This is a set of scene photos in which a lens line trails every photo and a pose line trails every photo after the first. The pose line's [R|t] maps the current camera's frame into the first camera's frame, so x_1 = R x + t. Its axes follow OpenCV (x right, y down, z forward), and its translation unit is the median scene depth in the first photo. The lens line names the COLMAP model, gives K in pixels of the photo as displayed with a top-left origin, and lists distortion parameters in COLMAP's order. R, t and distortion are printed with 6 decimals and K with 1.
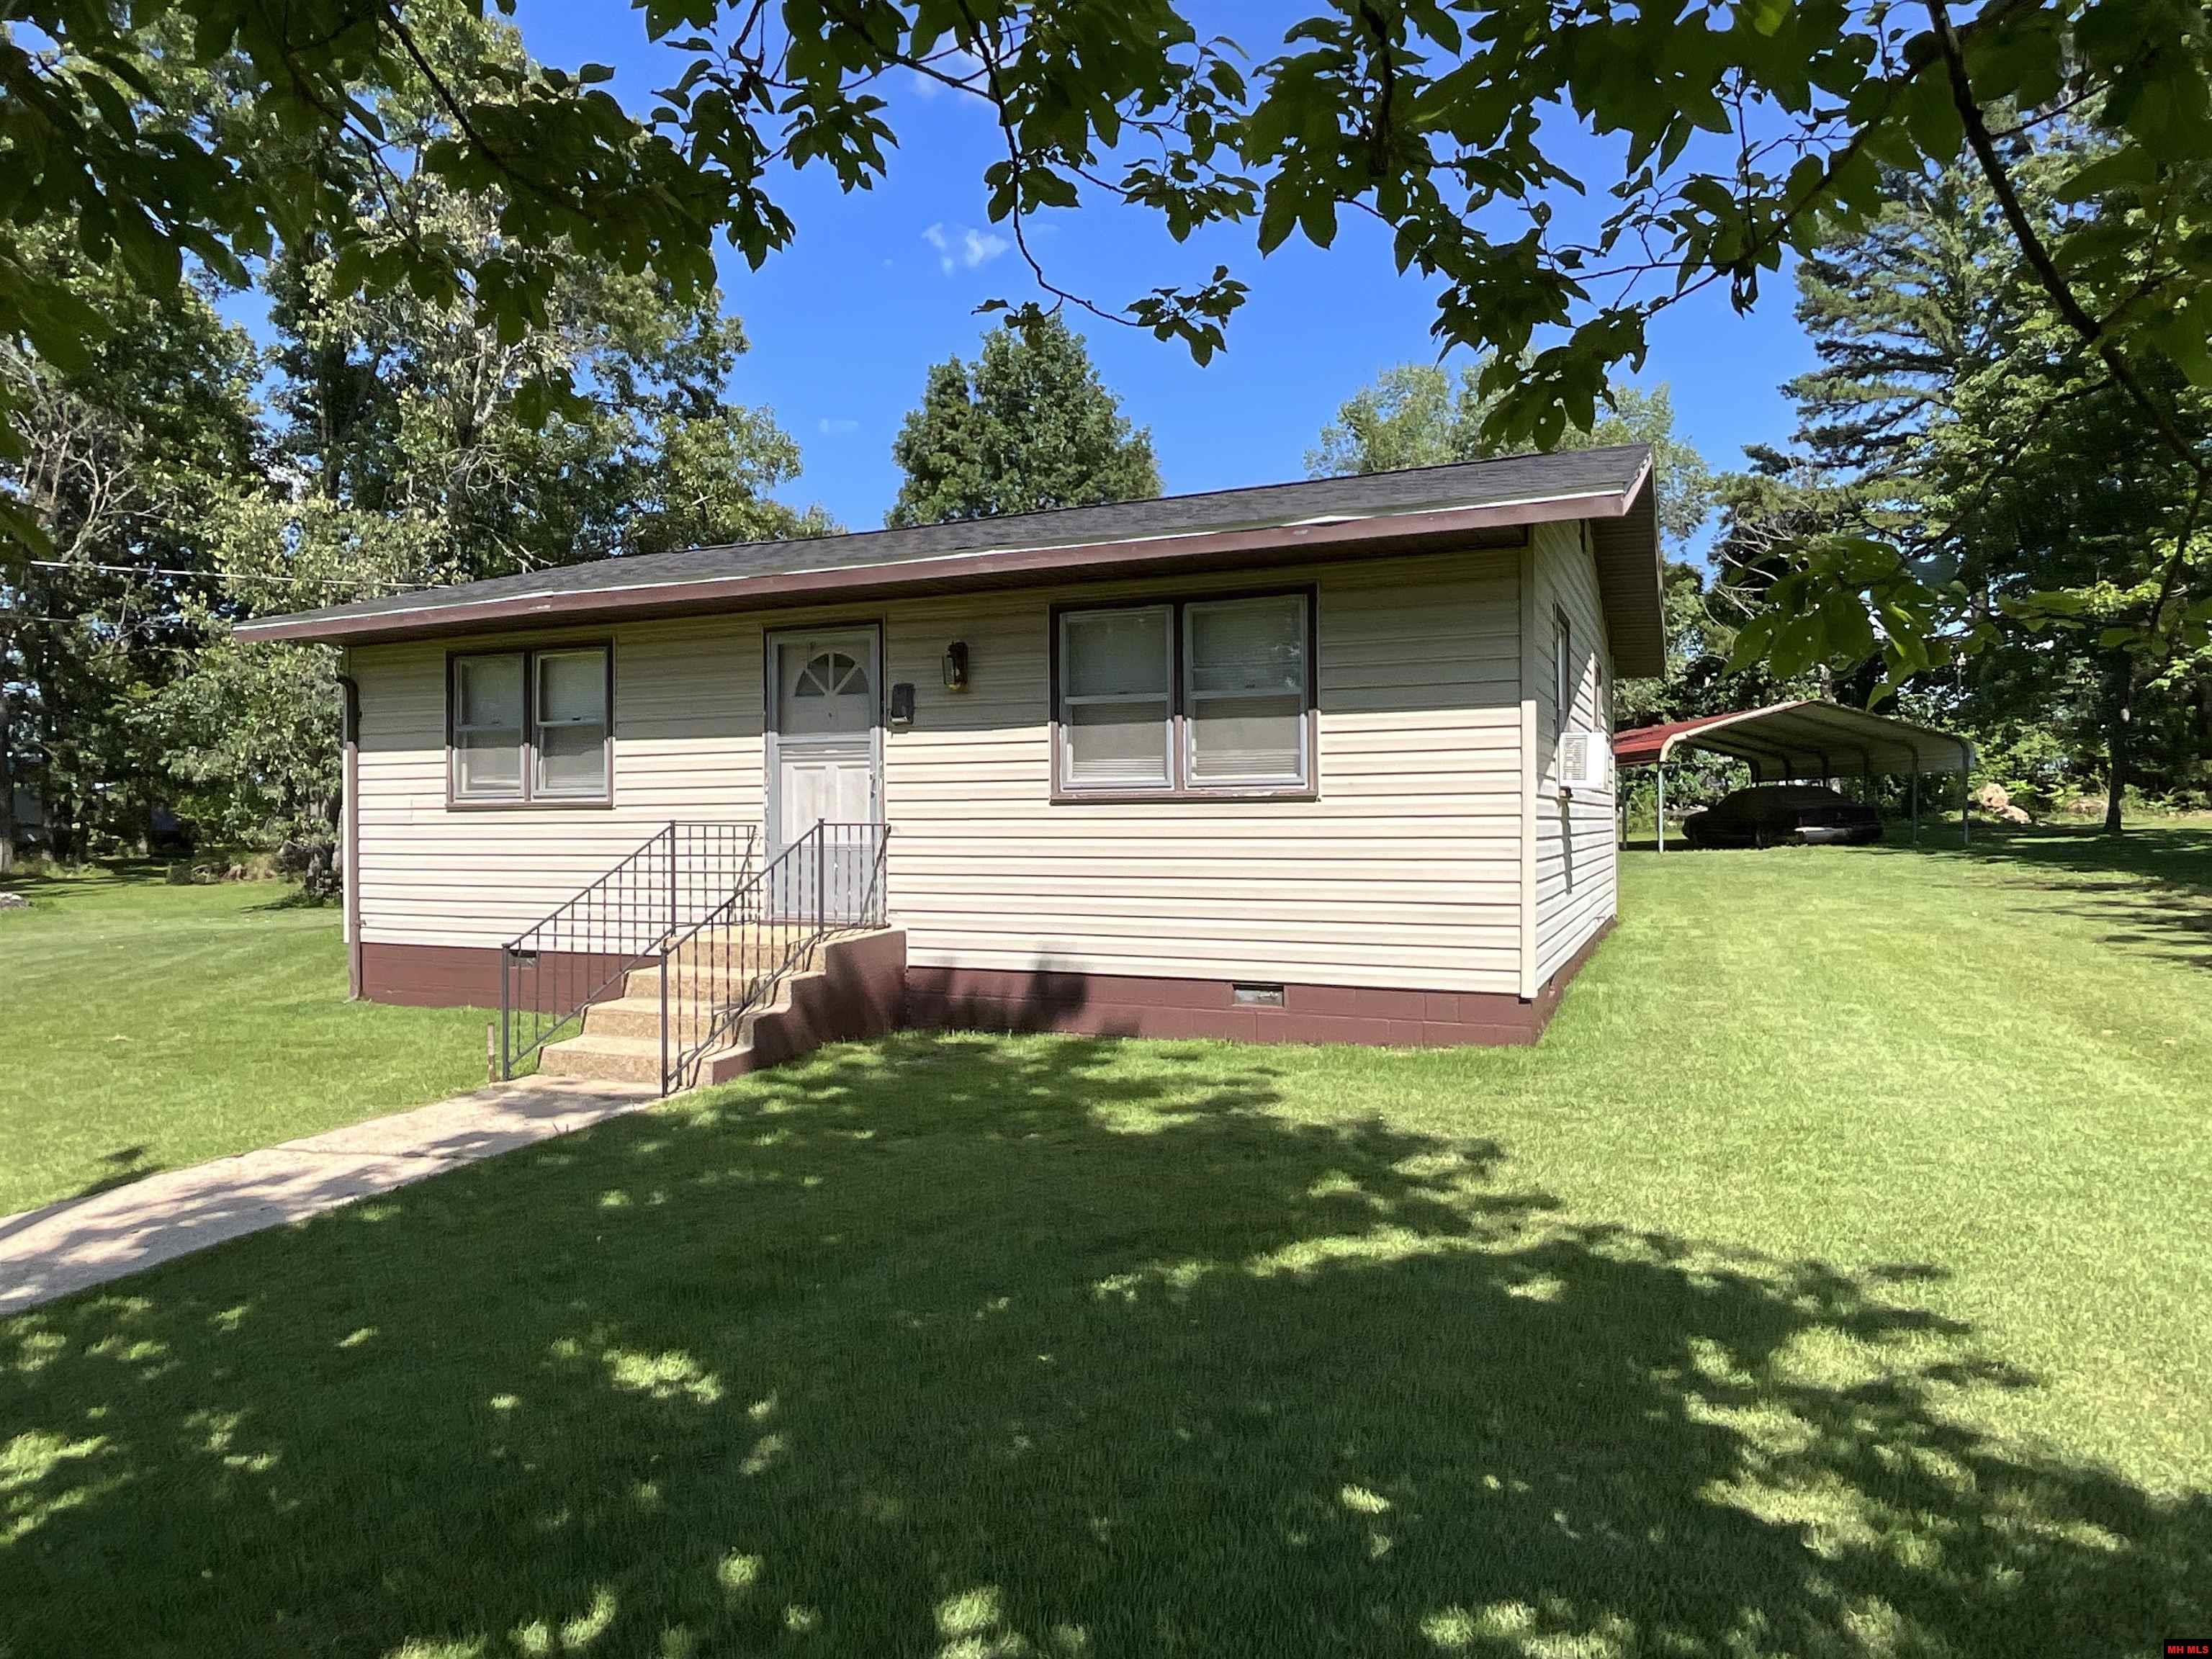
lens RADIAL K [[1349.7, 0, 1103.5], [0, 1349.7, 820.4], [0, 0, 1]] dist [-0.006699, 0.004510]
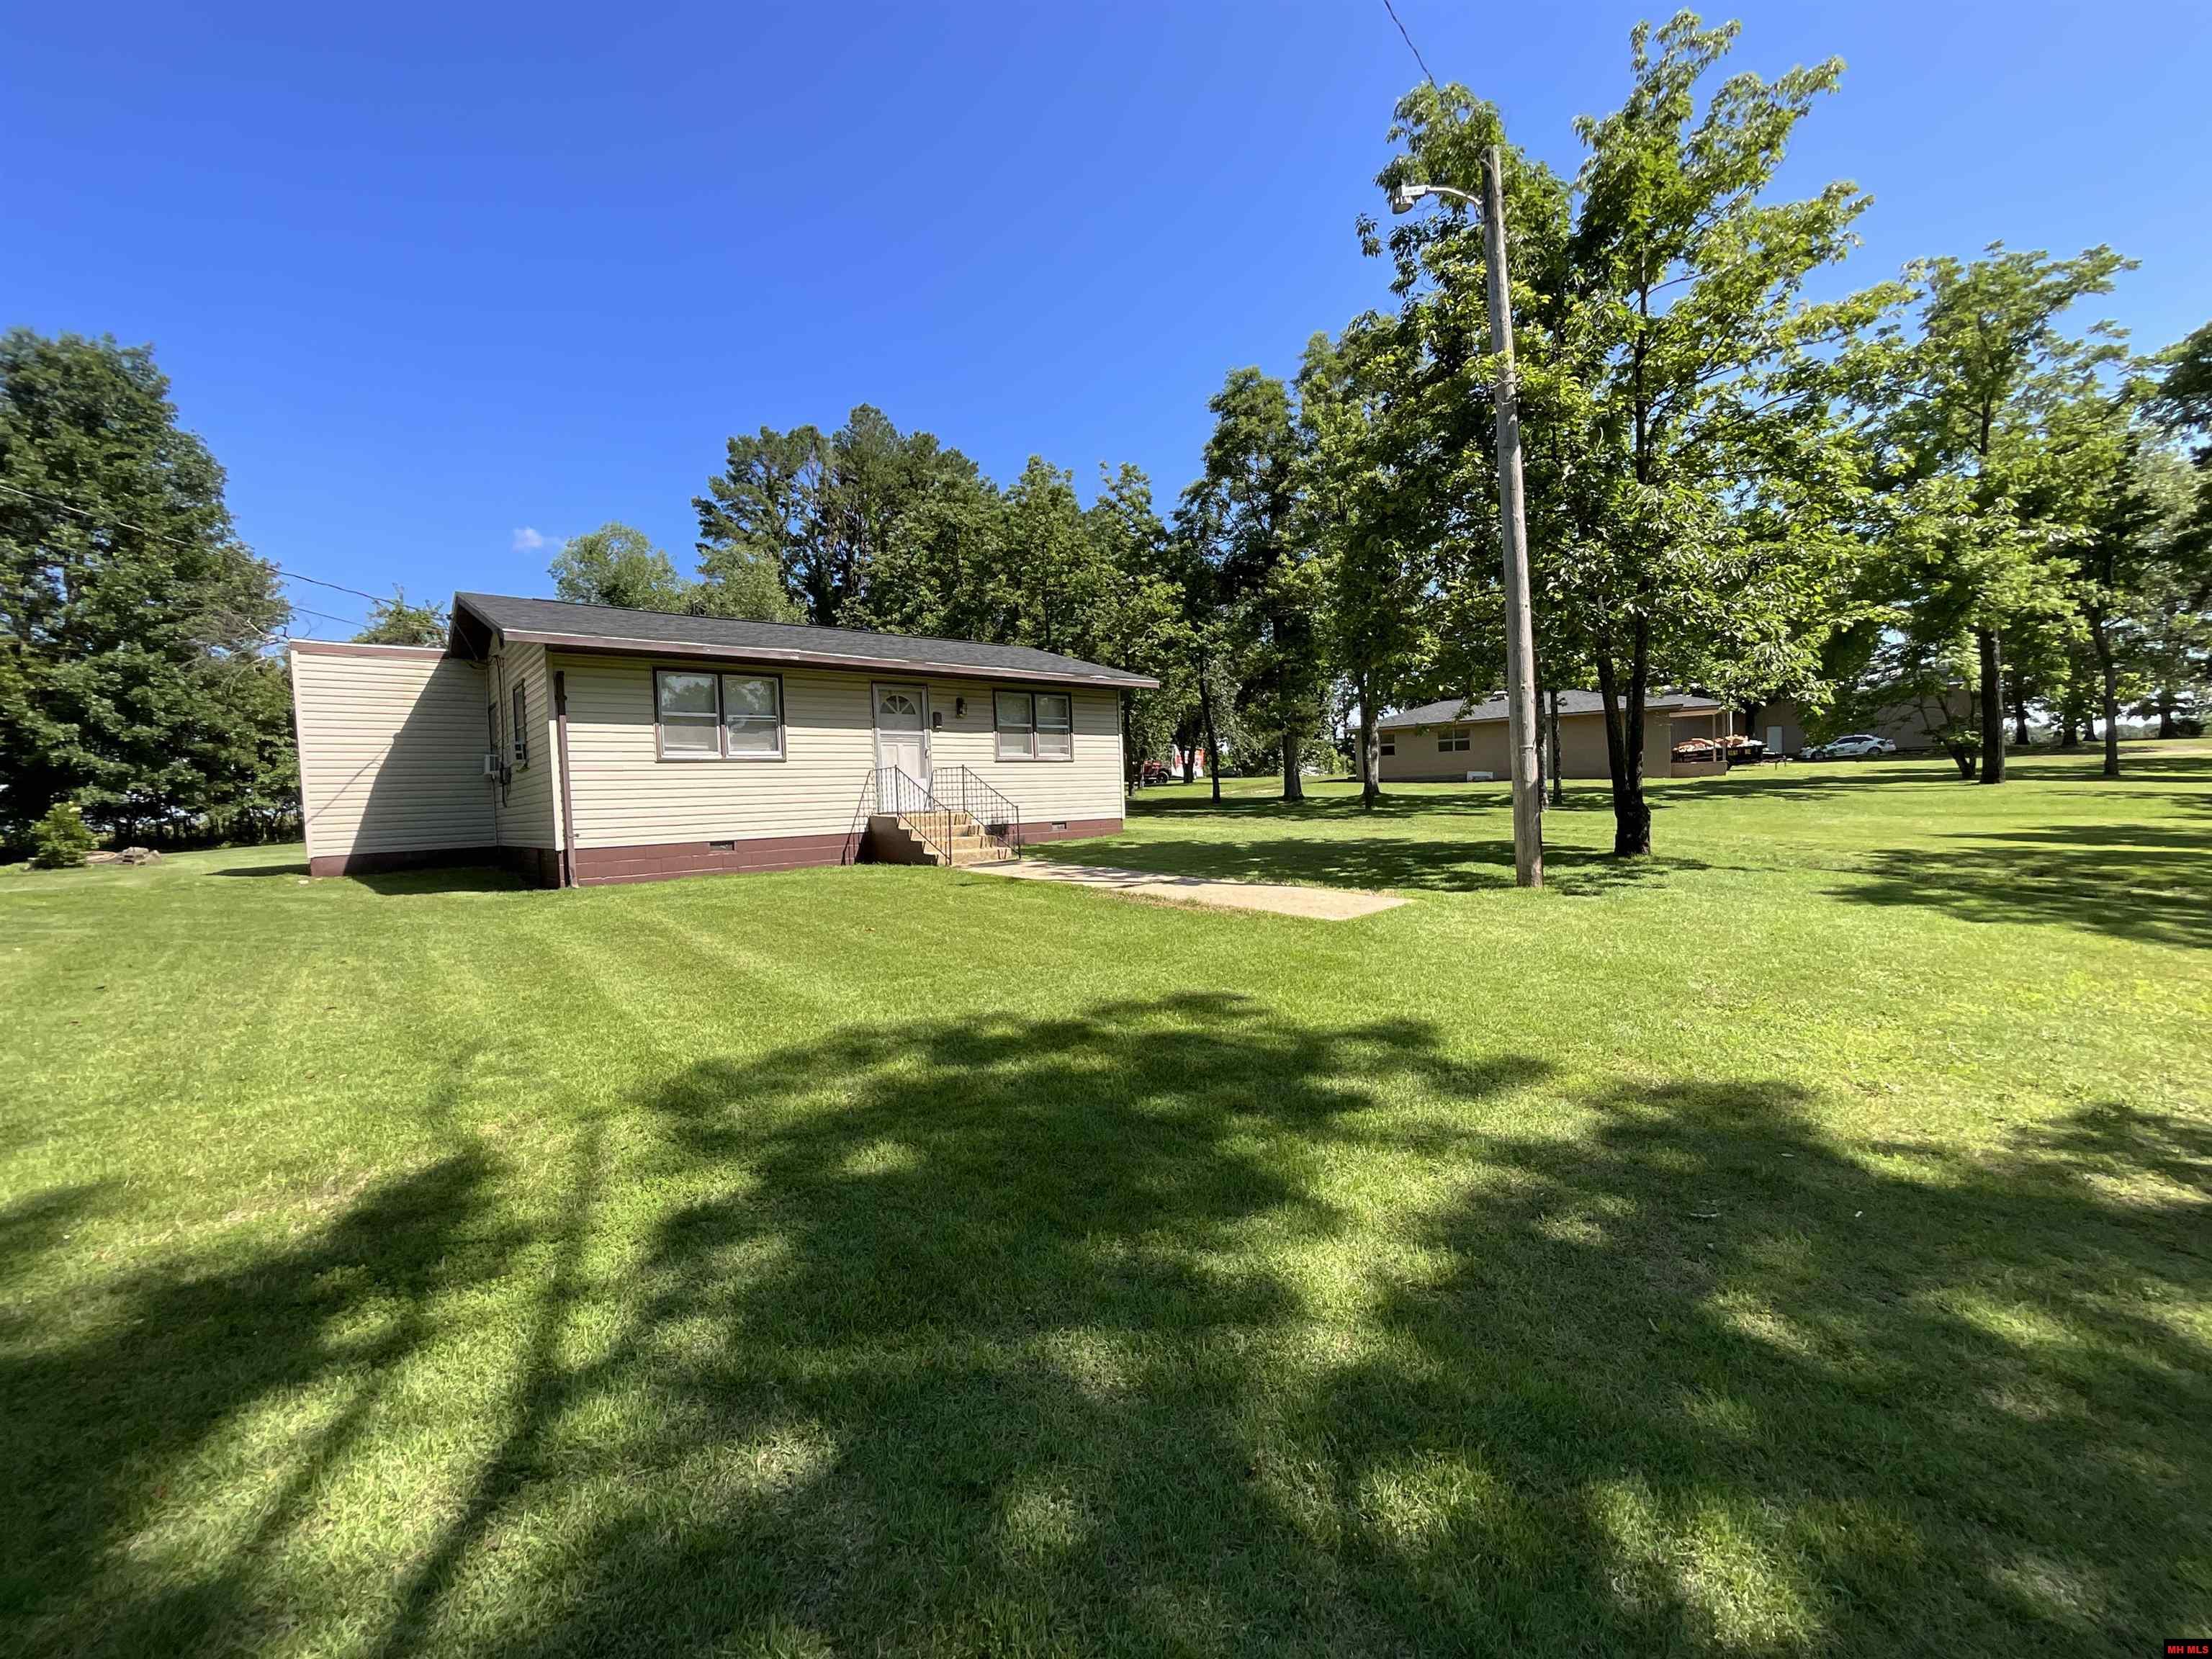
lens RADIAL K [[899.3, 0, 1097.2], [0, 899.3, 827.4], [0, 0, 1]] dist [0.008974, -0.003765]
pose [[0.439091, -0.035124, 0.897756, -1.430487], [0.038802, 0.999045, 0.020108, 0.081912], [-0.897604, 0.026006, 0.440034, 0.031235]]
